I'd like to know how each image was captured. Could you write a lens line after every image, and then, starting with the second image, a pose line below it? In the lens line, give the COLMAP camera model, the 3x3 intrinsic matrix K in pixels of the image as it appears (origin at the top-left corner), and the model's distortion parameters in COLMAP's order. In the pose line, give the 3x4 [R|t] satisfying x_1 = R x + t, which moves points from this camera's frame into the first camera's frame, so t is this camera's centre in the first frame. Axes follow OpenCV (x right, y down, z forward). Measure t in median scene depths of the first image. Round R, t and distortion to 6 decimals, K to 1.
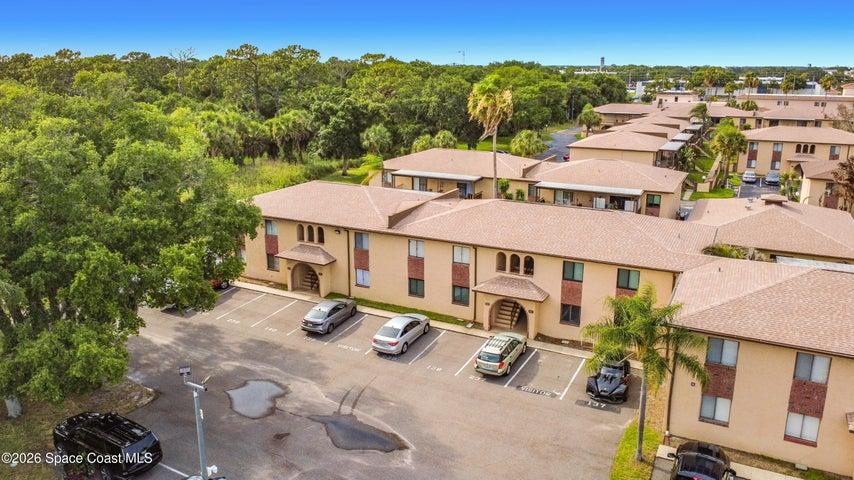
lens RADIAL K [[634.7, 0, 407.4], [0, 634.7, 246.2], [0, 0, 1]] dist [-0.008122, 0.011872]
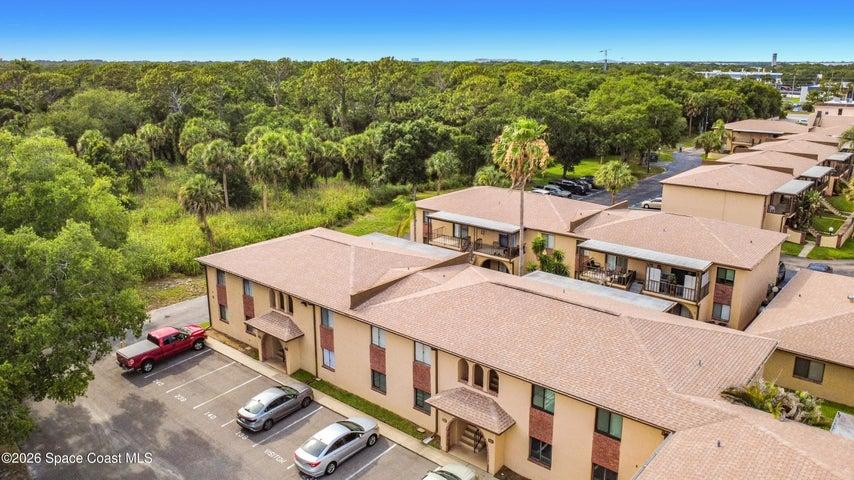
lens RADIAL K [[634.7, 0, 412.5], [0, 634.7, 243.4], [0, 0, 1]] dist [-0.008122, 0.011872]
pose [[0.975914, 0.057721, -0.210381, 0.218831], [-0.057126, 0.998327, 0.008908, -0.124955], [0.210543, 0.003324, 0.977579, 0.179742]]
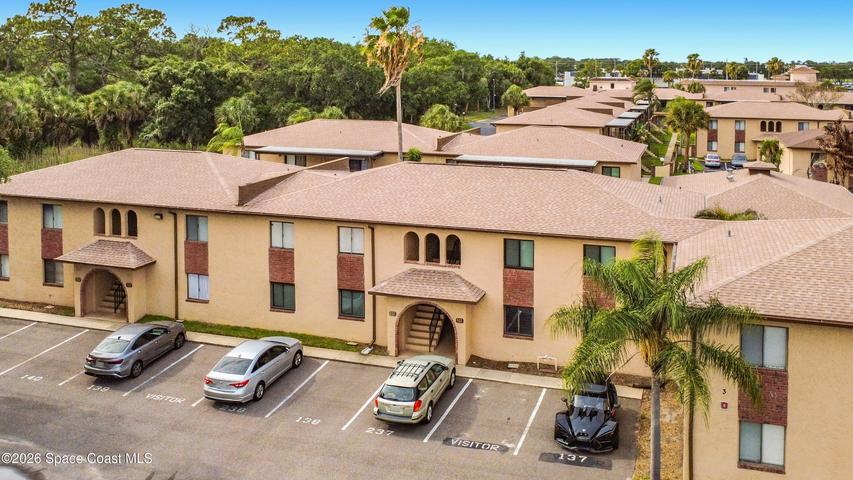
lens RADIAL K [[795.5, 0, 444.7], [0, 795.5, 123.6], [0, 0, 1]] dist [-0.006548, 0.000000]
pose [[0.981838, -0.003801, 0.189683, 0.022617], [0.041193, 0.980219, -0.193582, 0.054194], [-0.185195, 0.197880, 0.962573, 0.155662]]
